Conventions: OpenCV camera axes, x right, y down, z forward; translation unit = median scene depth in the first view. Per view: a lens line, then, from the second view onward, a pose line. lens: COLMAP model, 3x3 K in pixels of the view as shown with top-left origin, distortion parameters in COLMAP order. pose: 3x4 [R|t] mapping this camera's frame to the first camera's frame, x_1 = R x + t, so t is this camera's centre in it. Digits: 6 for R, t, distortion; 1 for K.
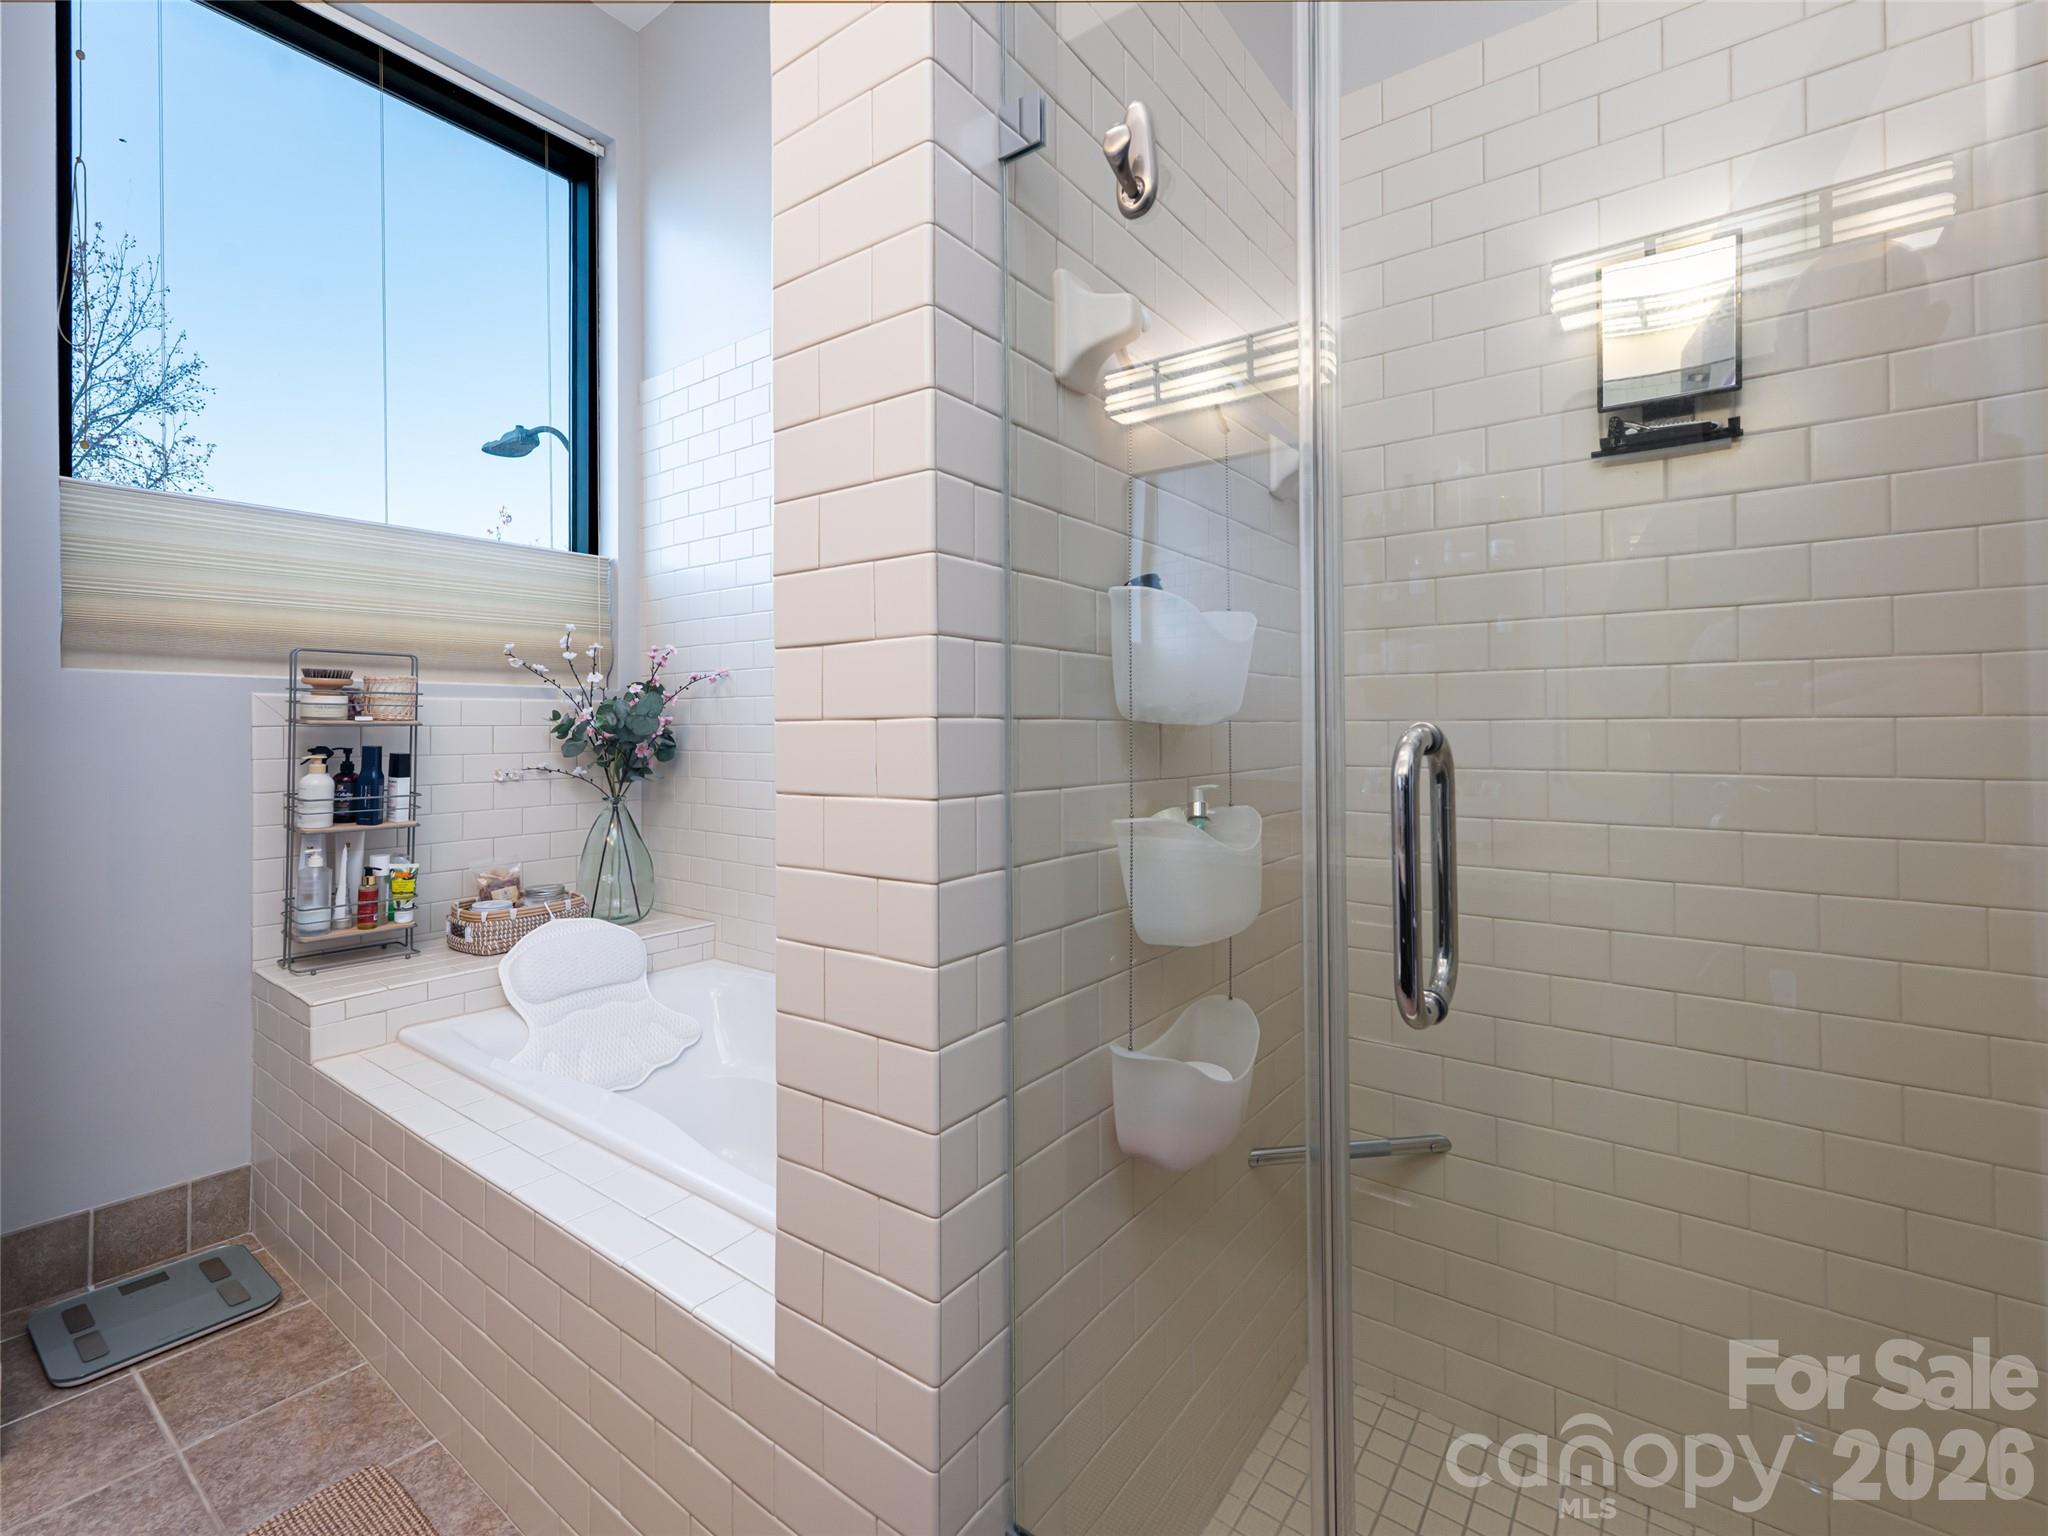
lens RADIAL K [[917.2, 0, 1026.4], [0, 917.2, 718.9], [0, 0, 1]] dist [0.004074, 0.000318]
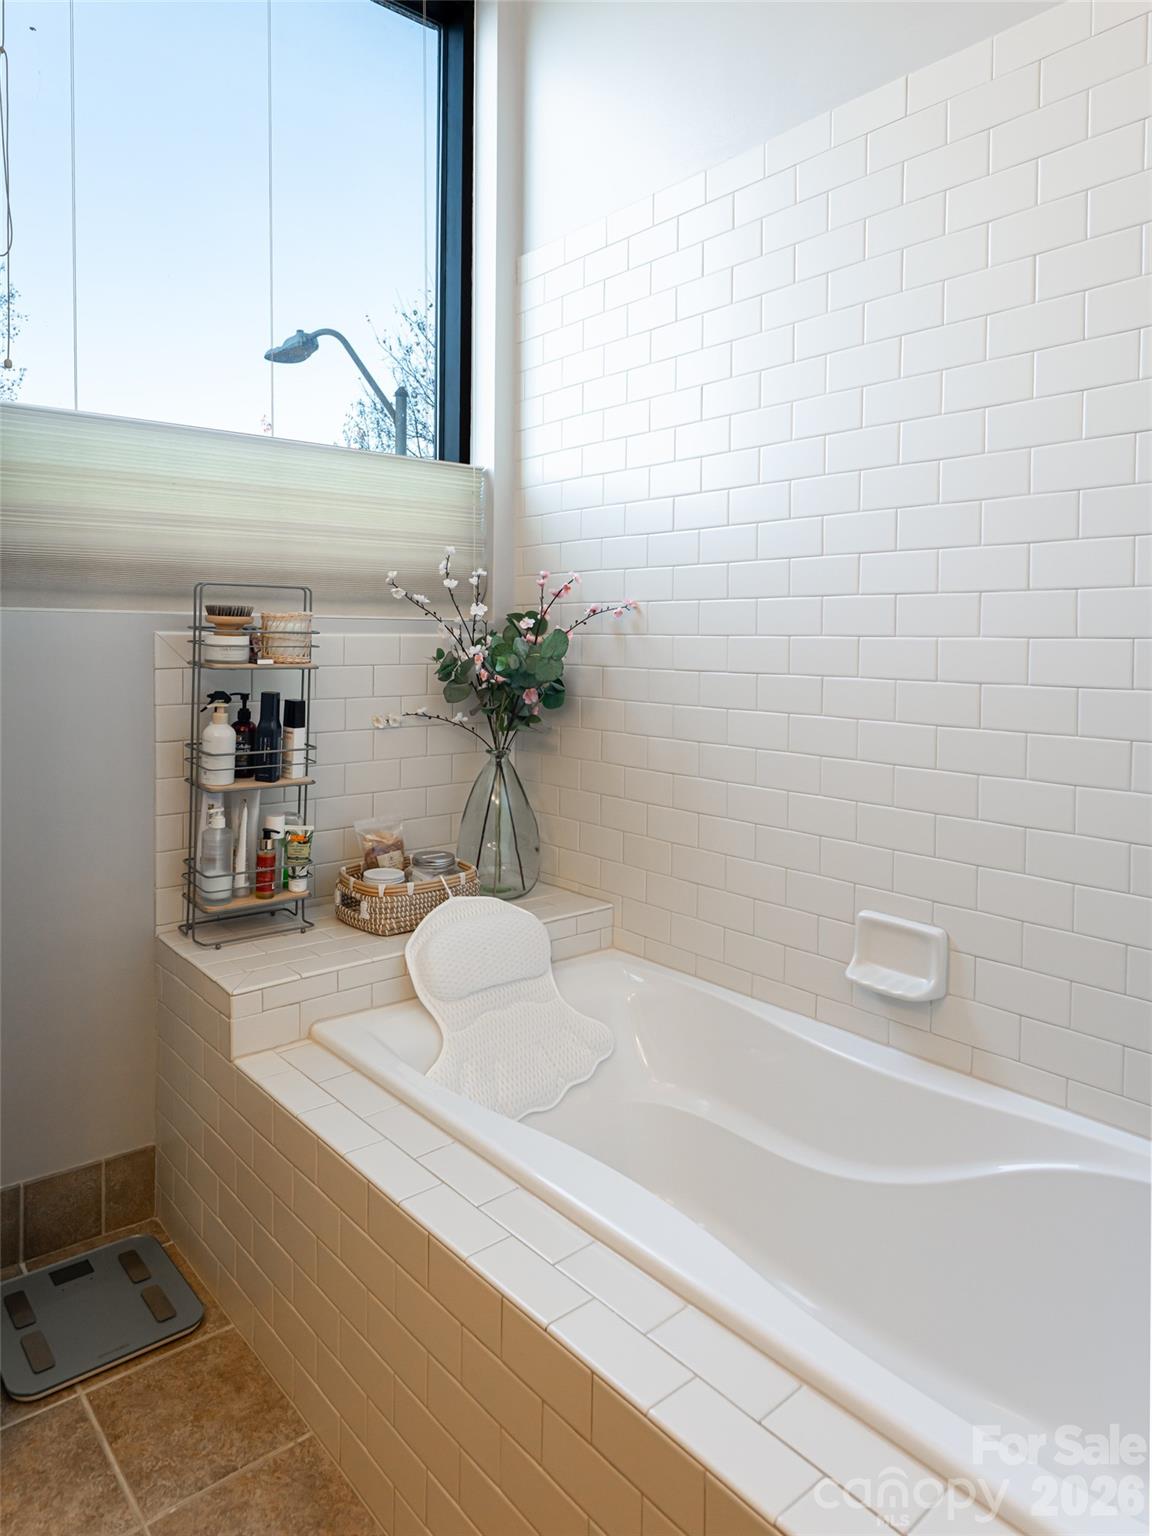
lens RADIAL K [[979.7, 0, 517.6], [0, 979.7, 650.5], [0, 0, 1]] dist [-0.008333, 0.005294]
pose [[0.970212, 0.016277, -0.241709, -0.257211], [-0.009971, 0.999578, 0.027288, -0.038477], [0.242051, -0.024065, 0.969965, 0.149814]]
